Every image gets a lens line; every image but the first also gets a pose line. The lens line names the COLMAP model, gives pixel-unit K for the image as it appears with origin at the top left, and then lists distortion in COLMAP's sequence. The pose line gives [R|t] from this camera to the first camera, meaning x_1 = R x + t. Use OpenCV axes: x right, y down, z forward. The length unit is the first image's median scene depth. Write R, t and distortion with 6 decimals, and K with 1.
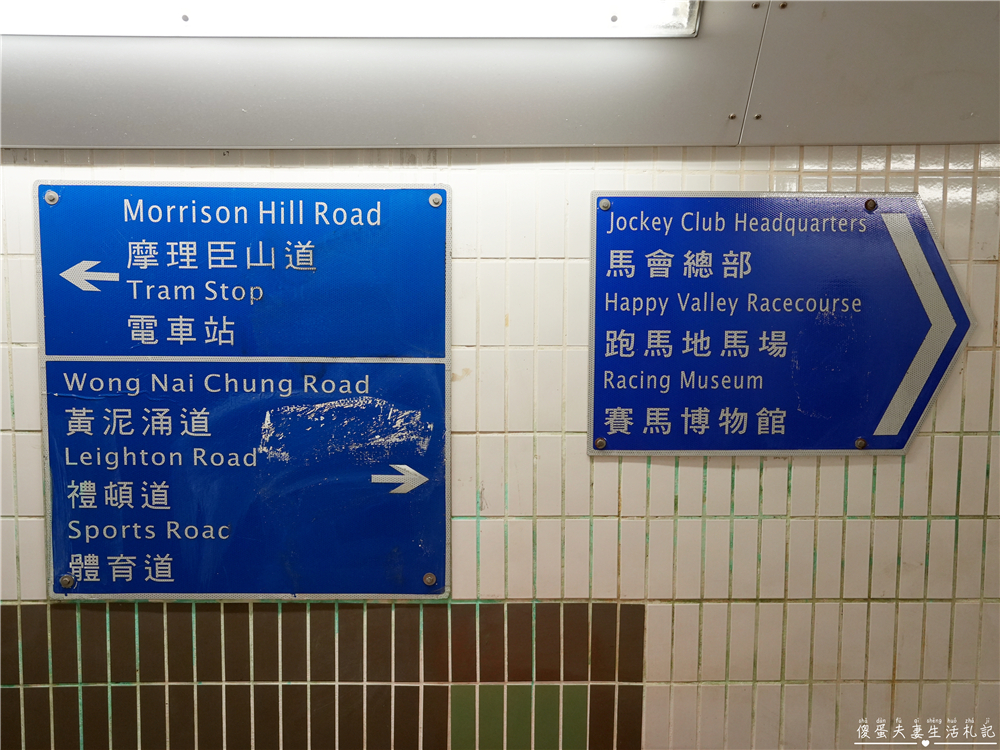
lens RADIAL K [[992.7, 0, 499.8], [0, 992.7, 373.4], [0, 0, 1]] dist [0.008773, 0.000000]
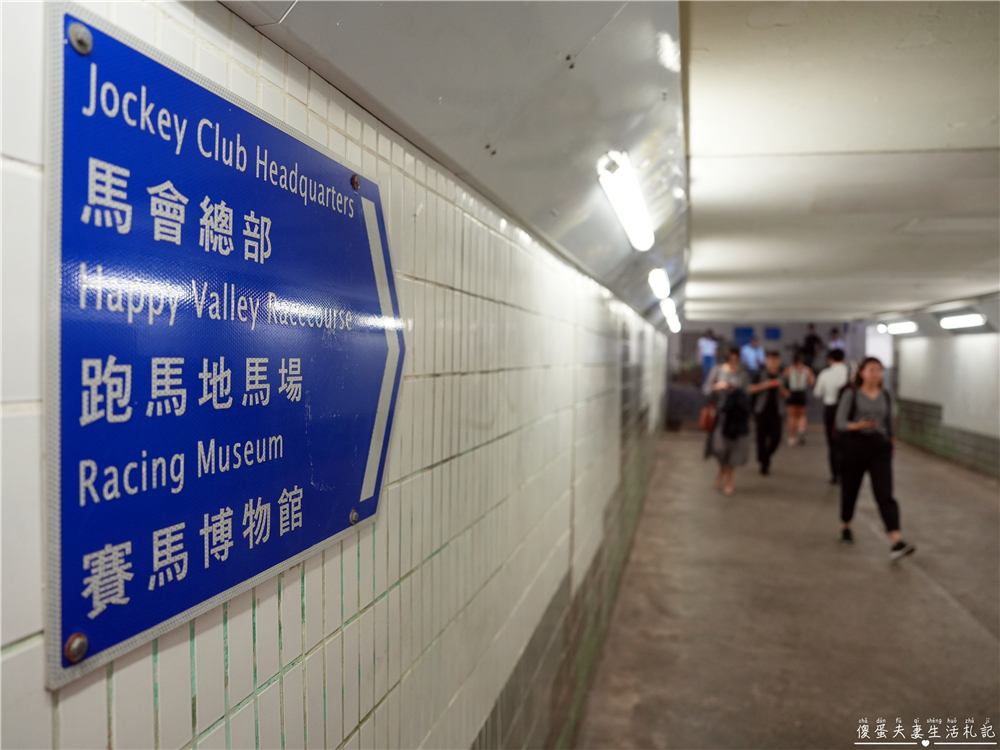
lens RADIAL K [[777.5, 0, 501.2], [0, 777.5, 376.8], [0, 0, 1]] dist [-0.085047, 0.036322]
pose [[0.243146, -0.027679, 0.969595, -0.144458], [0.083848, 0.996451, 0.007419, -0.024303], [-0.966359, 0.079495, 0.244604, 0.764470]]
